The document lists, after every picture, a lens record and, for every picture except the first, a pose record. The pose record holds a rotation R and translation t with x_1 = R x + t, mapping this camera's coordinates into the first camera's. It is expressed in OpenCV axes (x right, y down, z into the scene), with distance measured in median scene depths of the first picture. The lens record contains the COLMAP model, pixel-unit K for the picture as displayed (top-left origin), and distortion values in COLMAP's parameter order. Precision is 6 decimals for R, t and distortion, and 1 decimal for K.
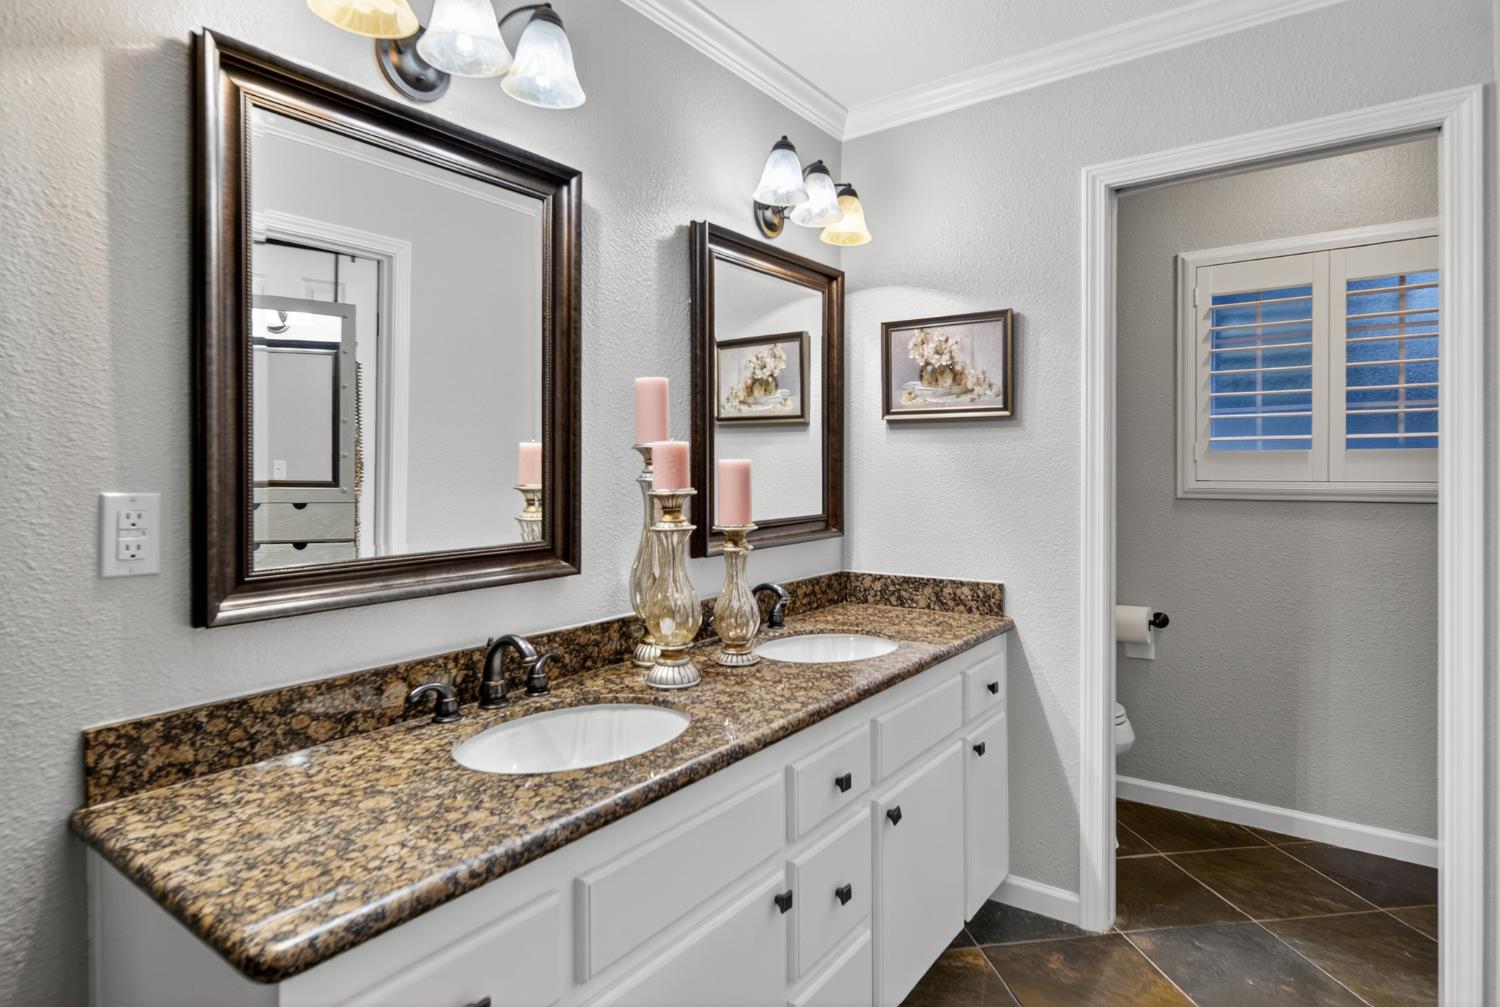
lens RADIAL K [[816.7, 0, 747.6], [0, 816.7, 470.6], [0, 0, 1]] dist [0.000193, 0.001293]
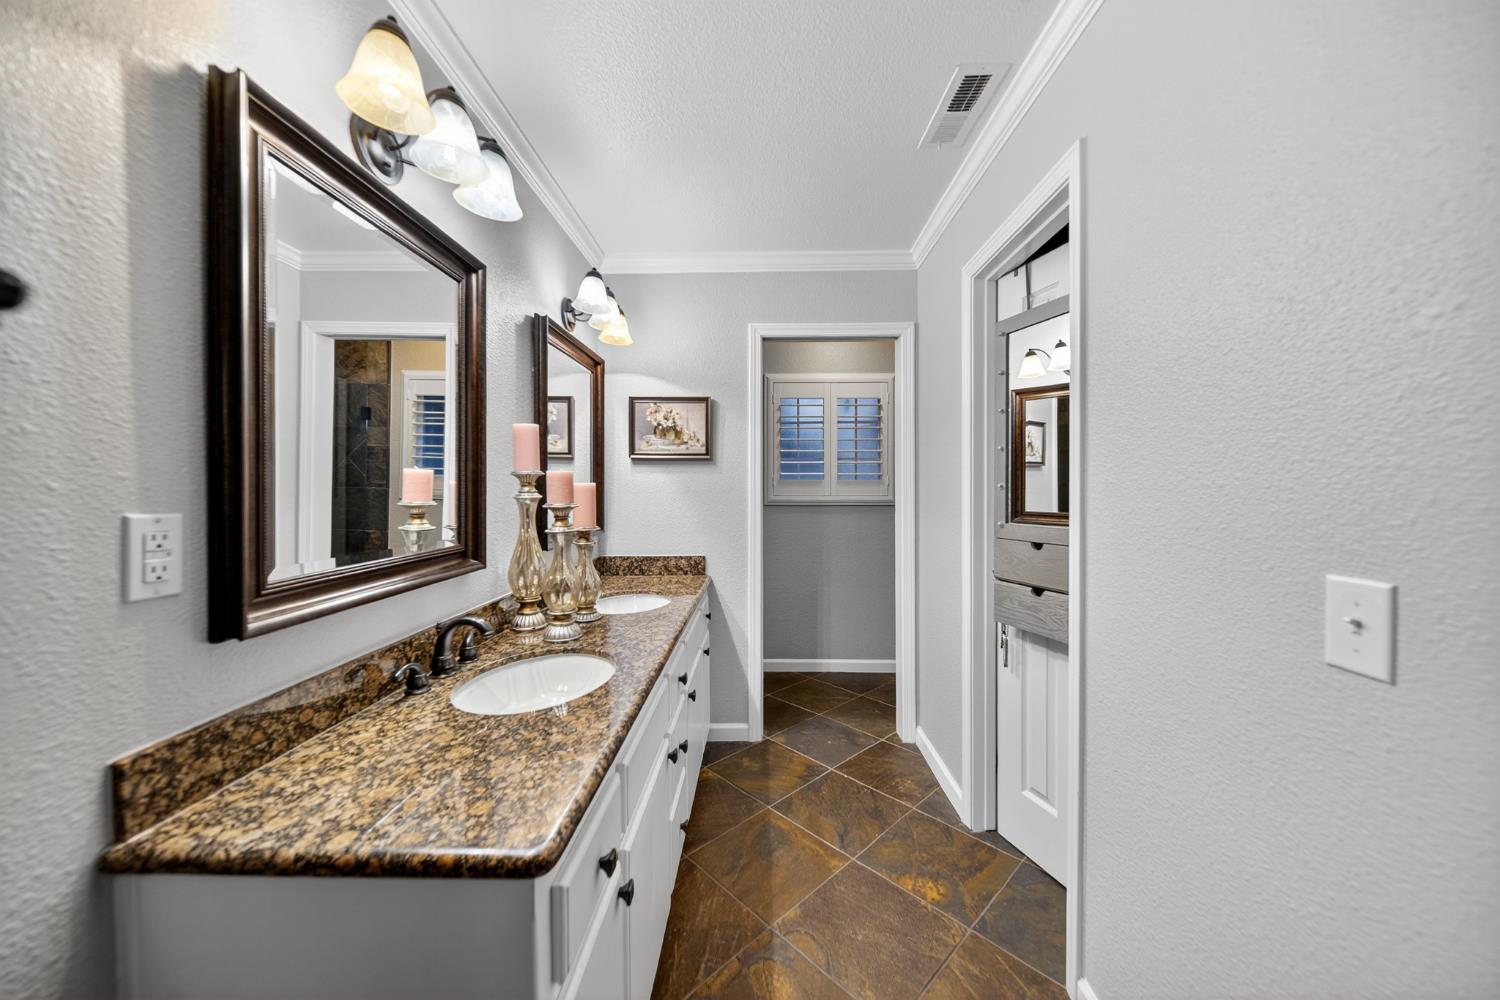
lens RADIAL K [[530.4, 0, 750.0], [0, 530.4, 491.9], [0, 0, 1]] dist [0.001382, 0.000248]
pose [[0.819479, -0.002105, 0.573106, -0.509853], [0.000066, 0.999994, 0.003578, -0.001464], [-0.573110, -0.002894, 0.819473, 0.061000]]
